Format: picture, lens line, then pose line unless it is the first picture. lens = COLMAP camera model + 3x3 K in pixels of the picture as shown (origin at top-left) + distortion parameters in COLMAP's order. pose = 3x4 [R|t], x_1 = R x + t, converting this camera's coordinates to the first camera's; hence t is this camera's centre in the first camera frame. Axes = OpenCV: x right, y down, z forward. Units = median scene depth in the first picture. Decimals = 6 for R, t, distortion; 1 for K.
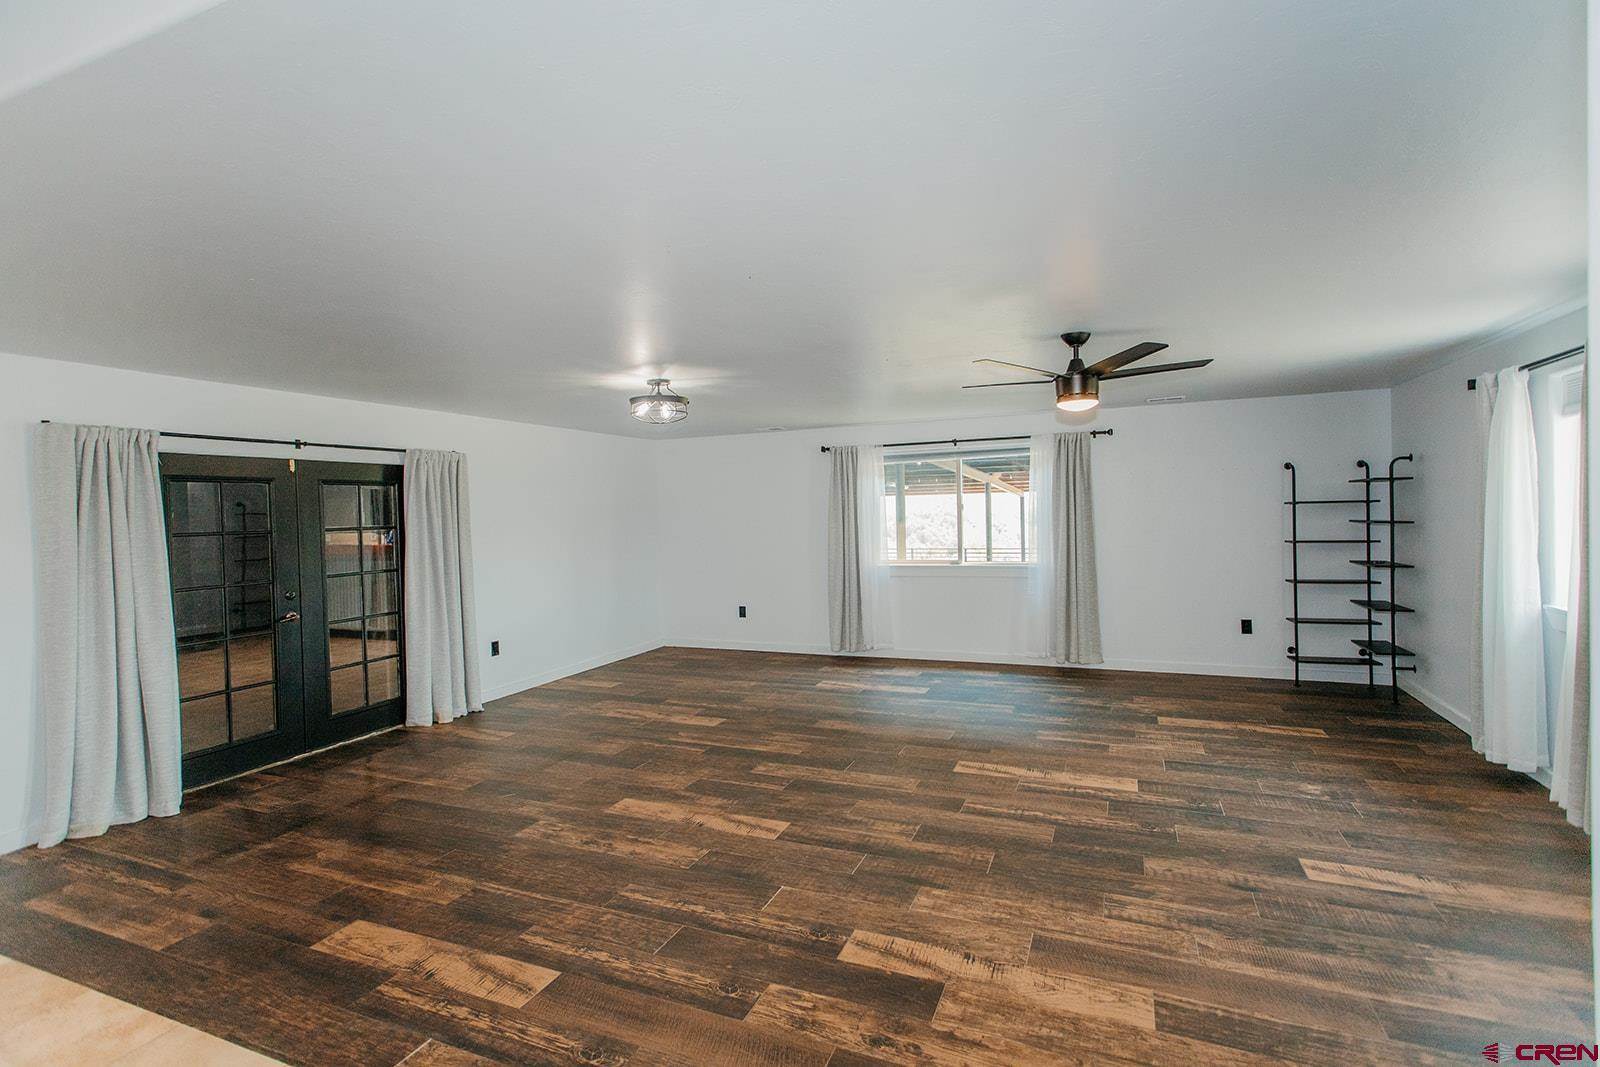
lens RADIAL K [[752.4, 0, 812.2], [0, 752.4, 521.3], [0, 0, 1]] dist [0.005167, 0.000351]
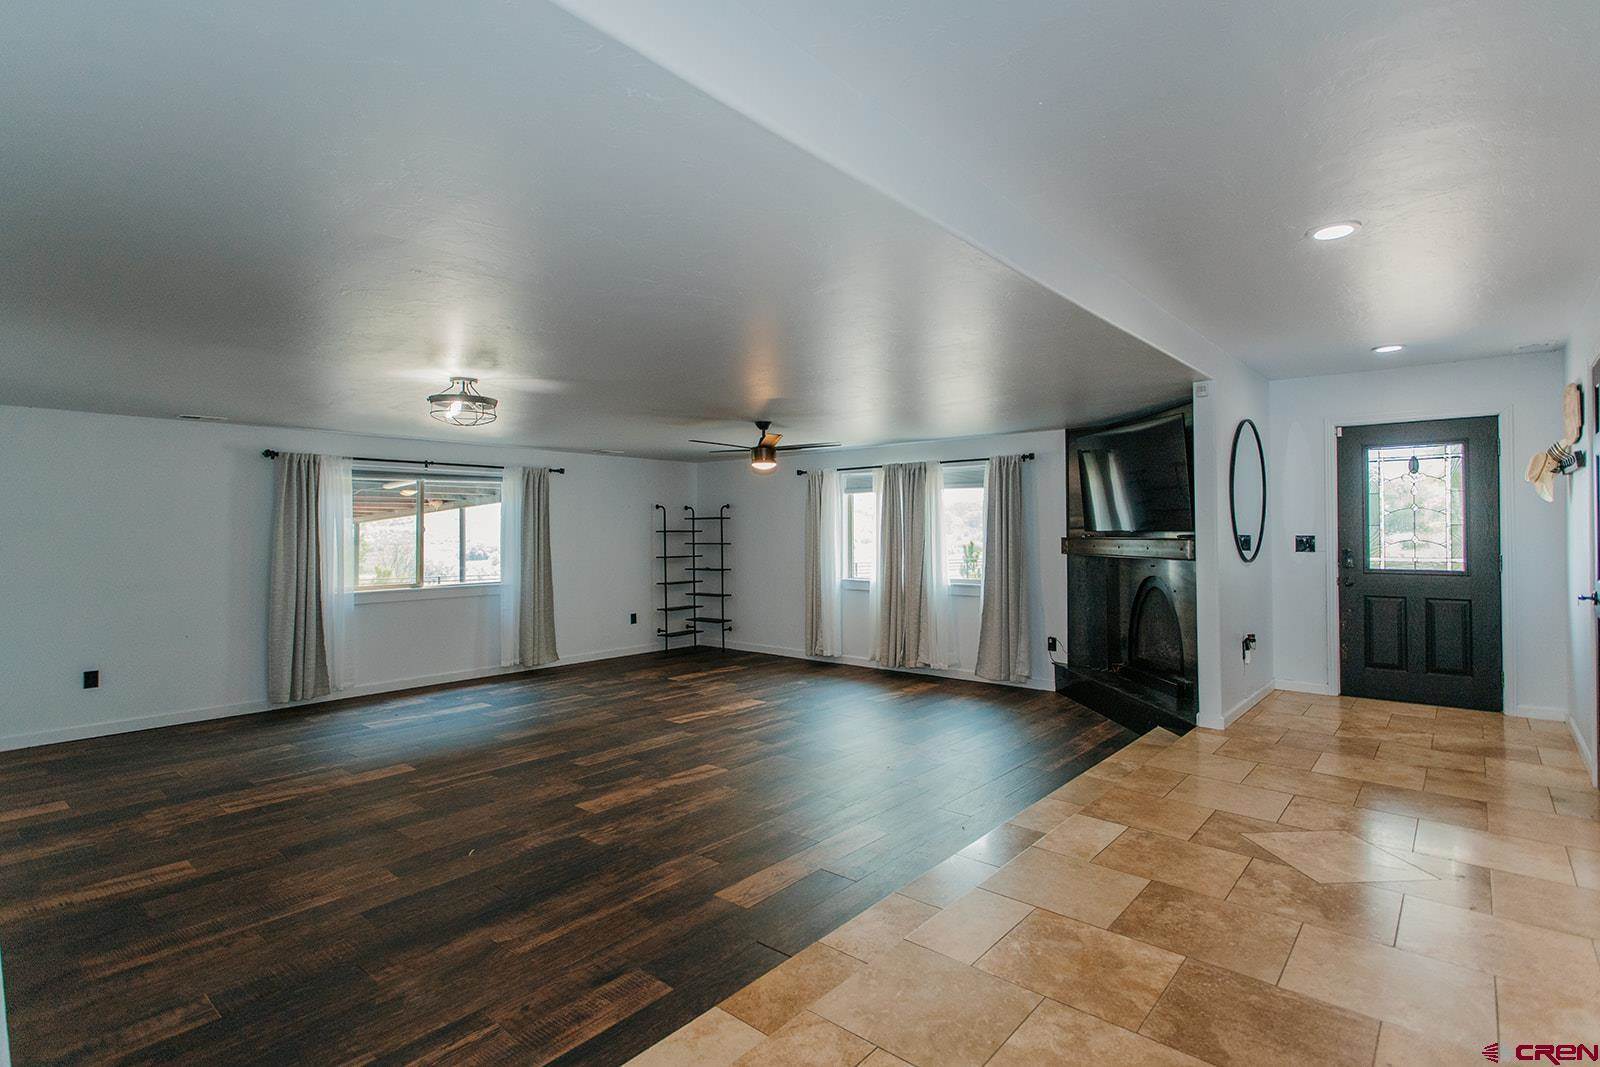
lens RADIAL K [[783.6, 0, 812.1], [0, 783.6, 520.3], [0, 0, 1]] dist [0.015152, 0.000121]
pose [[0.305450, 0.037001, 0.951489, -1.223698], [0.011688, 0.999024, -0.042602, 0.037497], [-0.952136, 0.024134, 0.304720, 0.387231]]
